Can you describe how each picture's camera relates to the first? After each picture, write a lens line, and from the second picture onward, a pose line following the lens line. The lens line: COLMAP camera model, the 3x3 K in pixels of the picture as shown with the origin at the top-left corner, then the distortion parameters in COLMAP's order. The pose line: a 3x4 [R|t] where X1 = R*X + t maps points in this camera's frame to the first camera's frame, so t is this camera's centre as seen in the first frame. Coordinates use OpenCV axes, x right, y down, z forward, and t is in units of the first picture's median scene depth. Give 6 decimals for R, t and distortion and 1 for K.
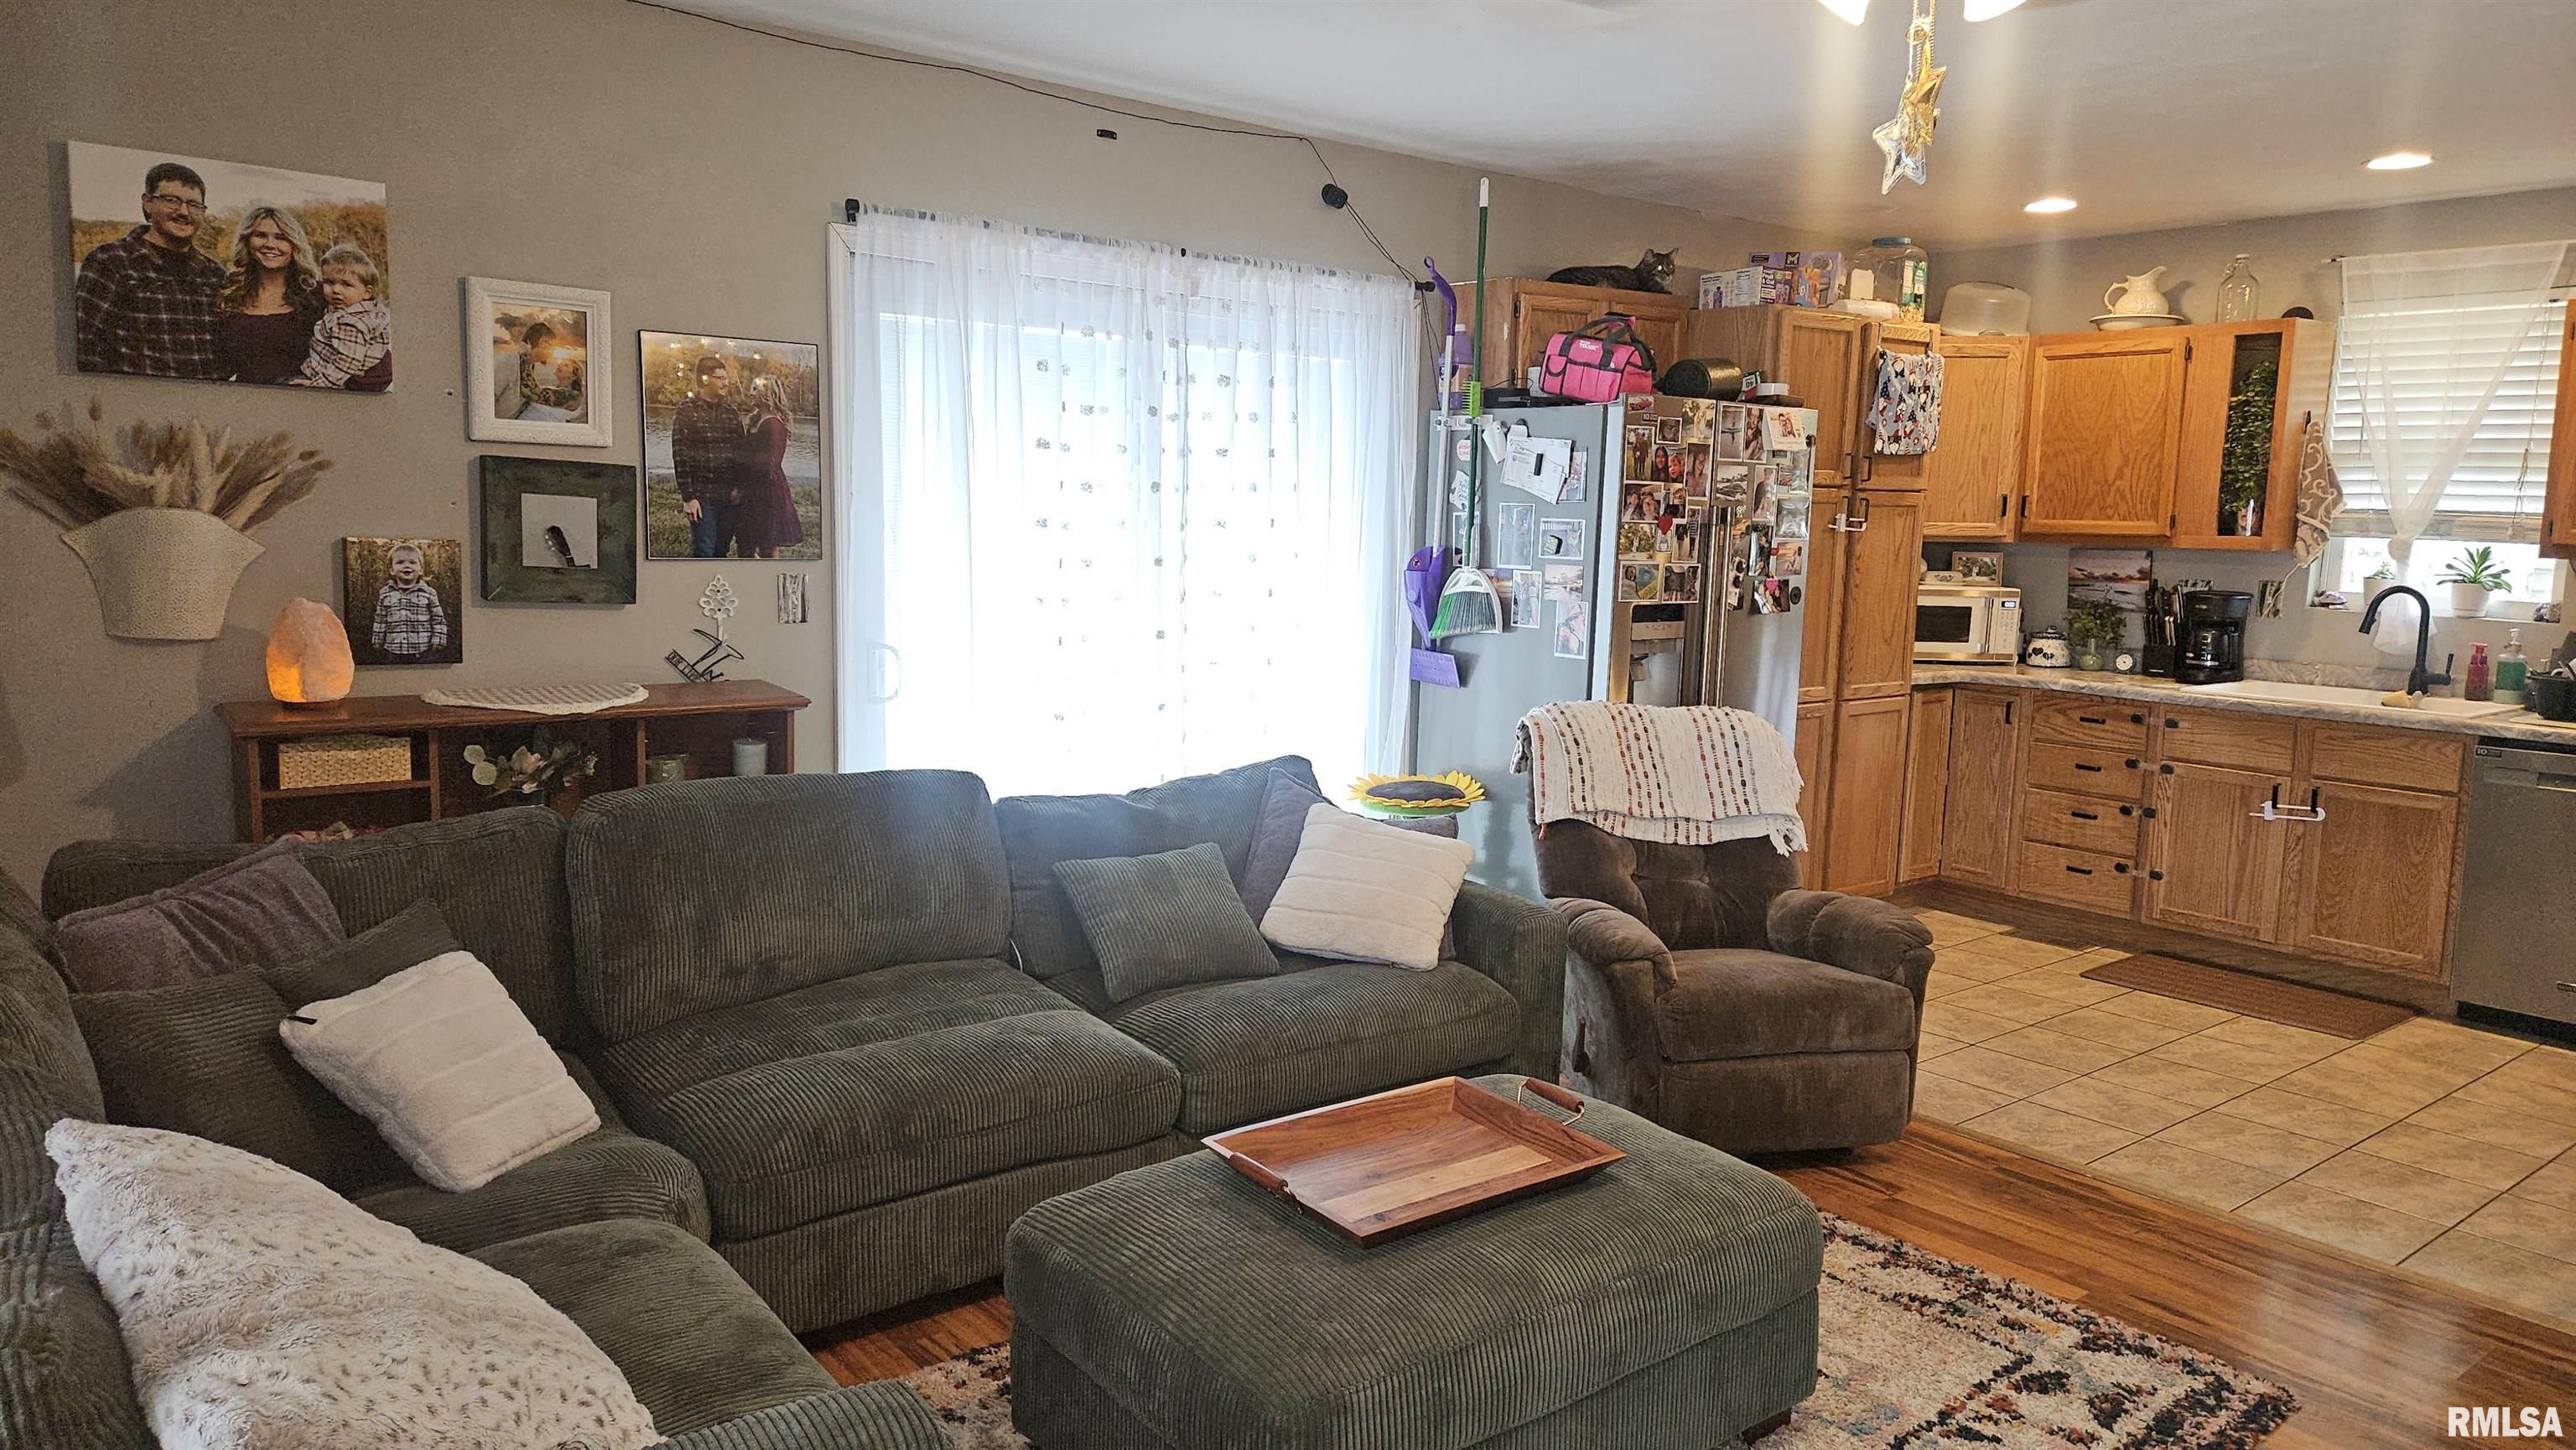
lens RADIAL K [[1674.8, 0, 1325.6], [0, 1674.8, 719.1], [0, 0, 1]] dist [0.063358, -0.046979]
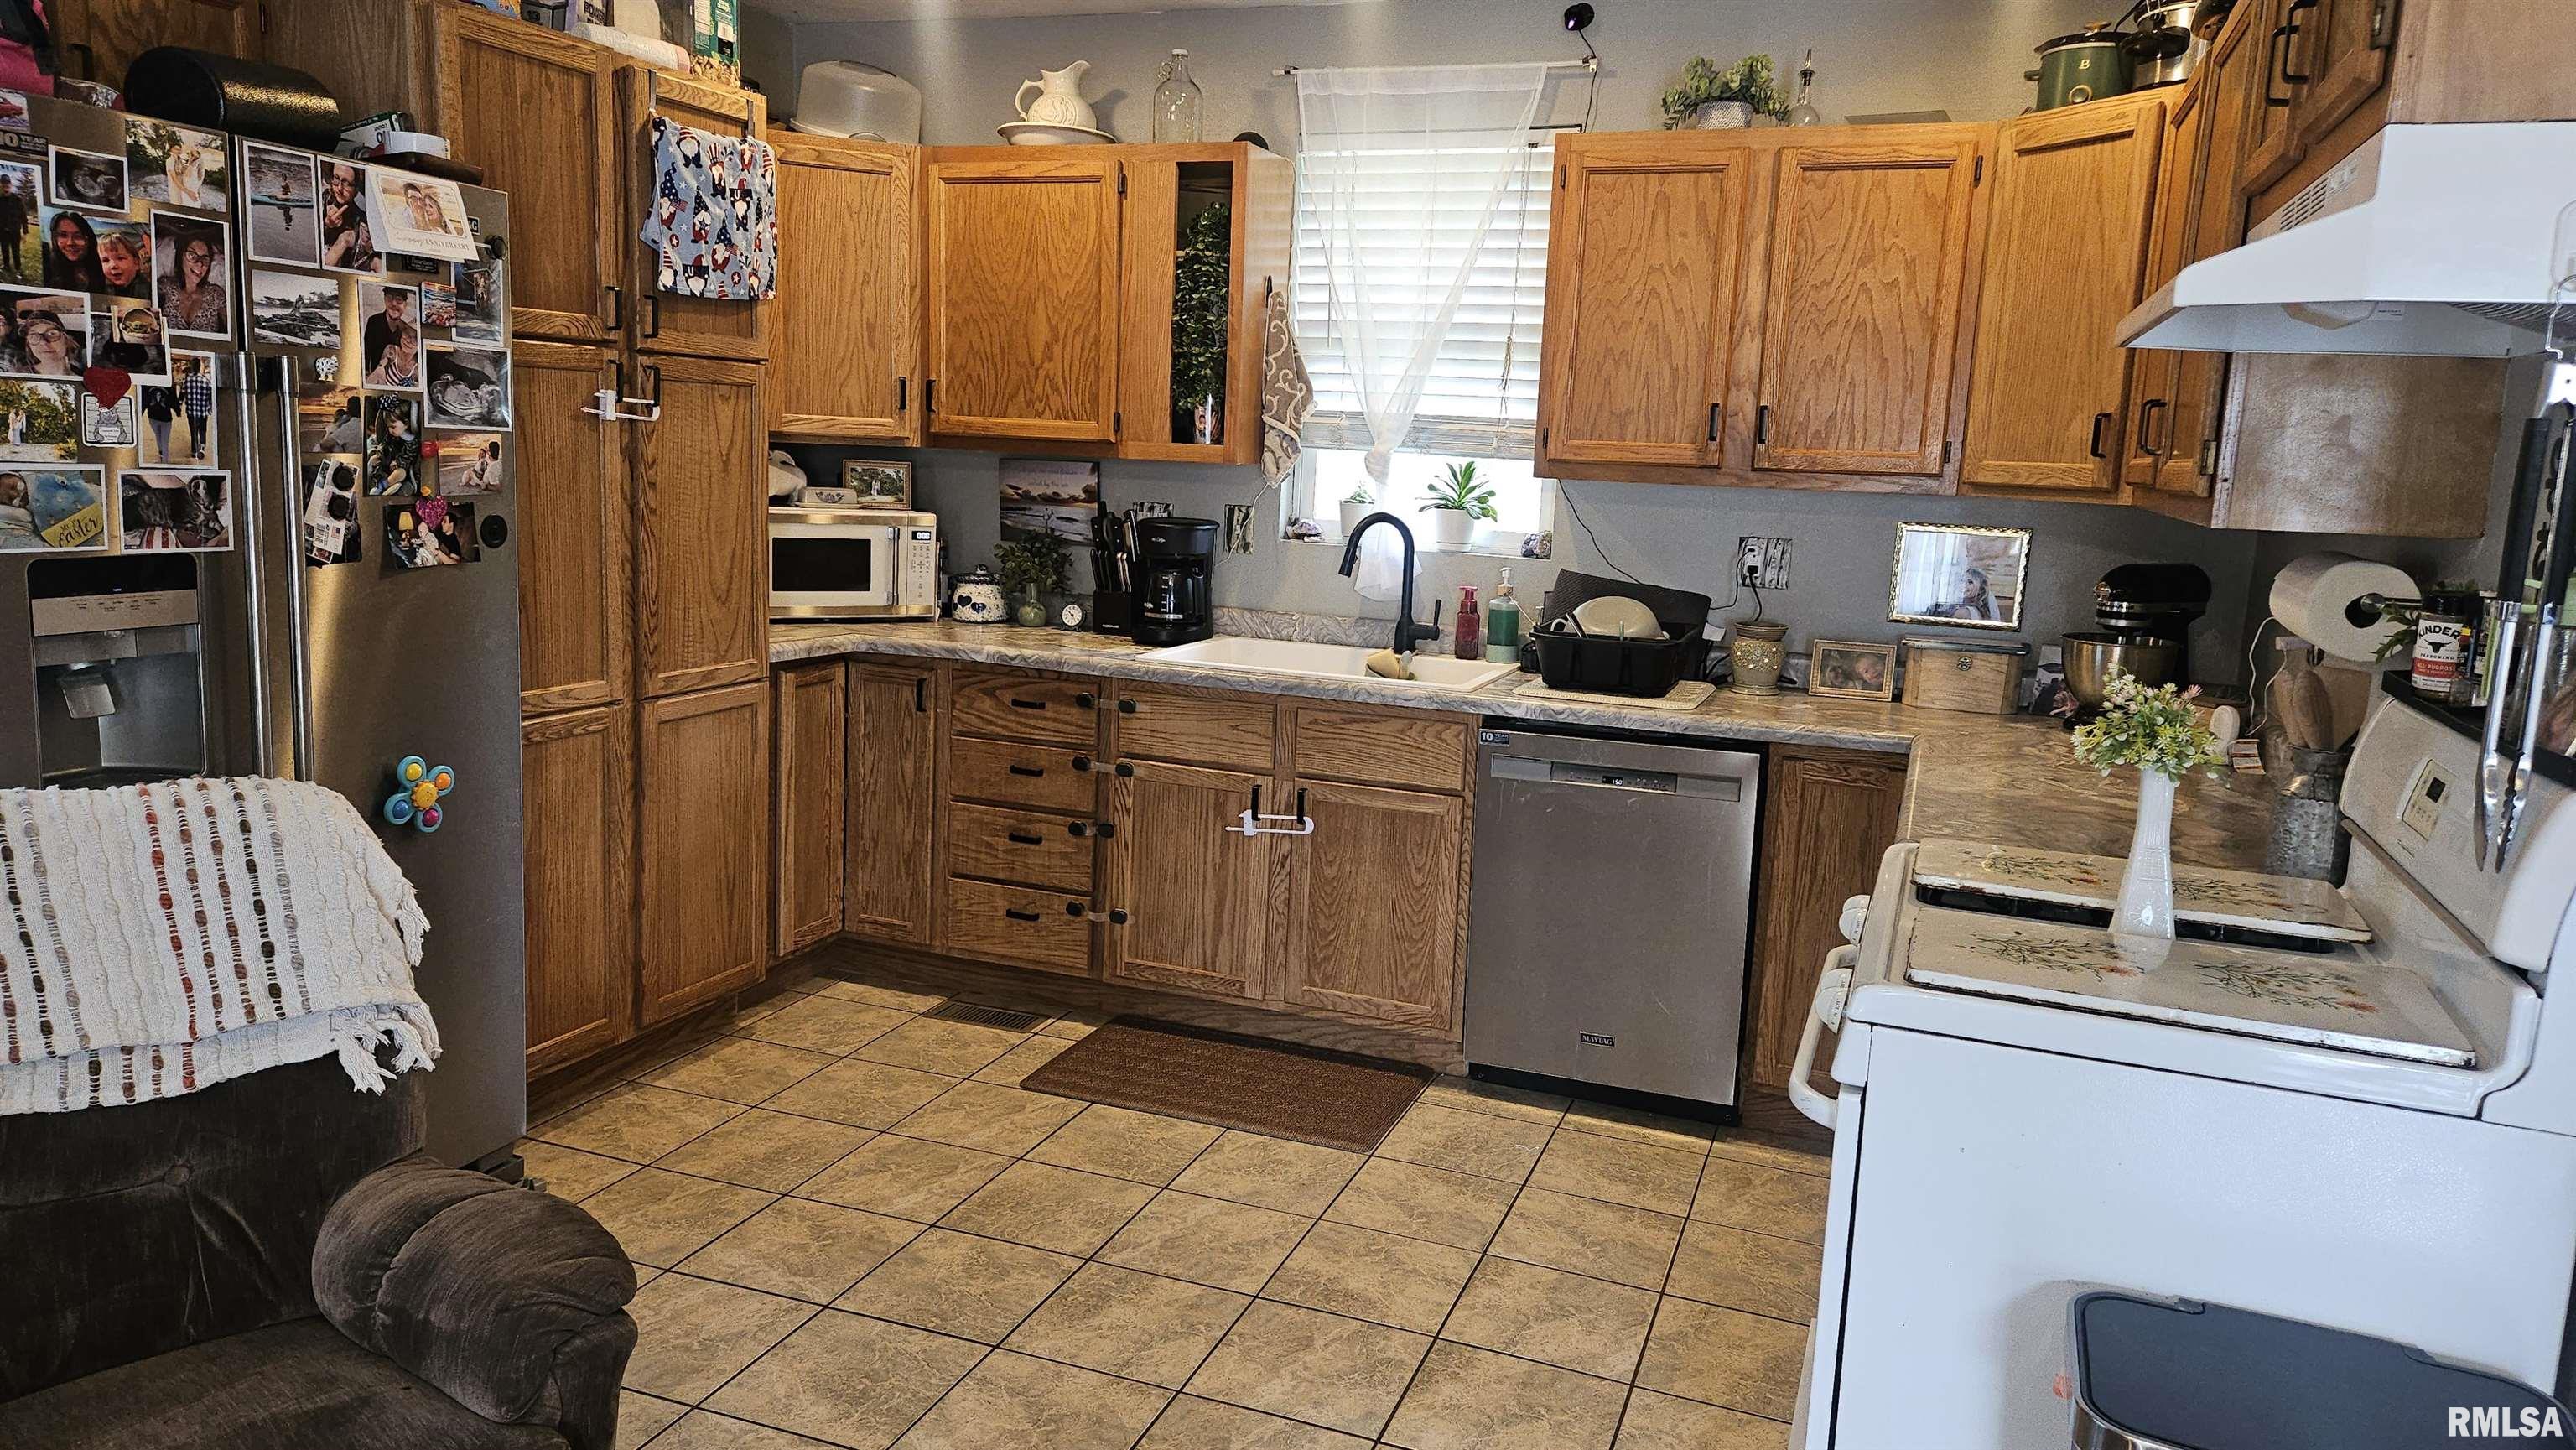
lens RADIAL K [[1674.8, 0, 1325.6], [0, 1674.8, 719.1], [0, 0, 1]] dist [0.063358, -0.046979]
pose [[0.851126, -0.069224, 0.520377, 0.200412], [0.041524, 0.997039, 0.064715, -0.033898], [-0.523316, -0.033473, 0.851481, 0.351603]]
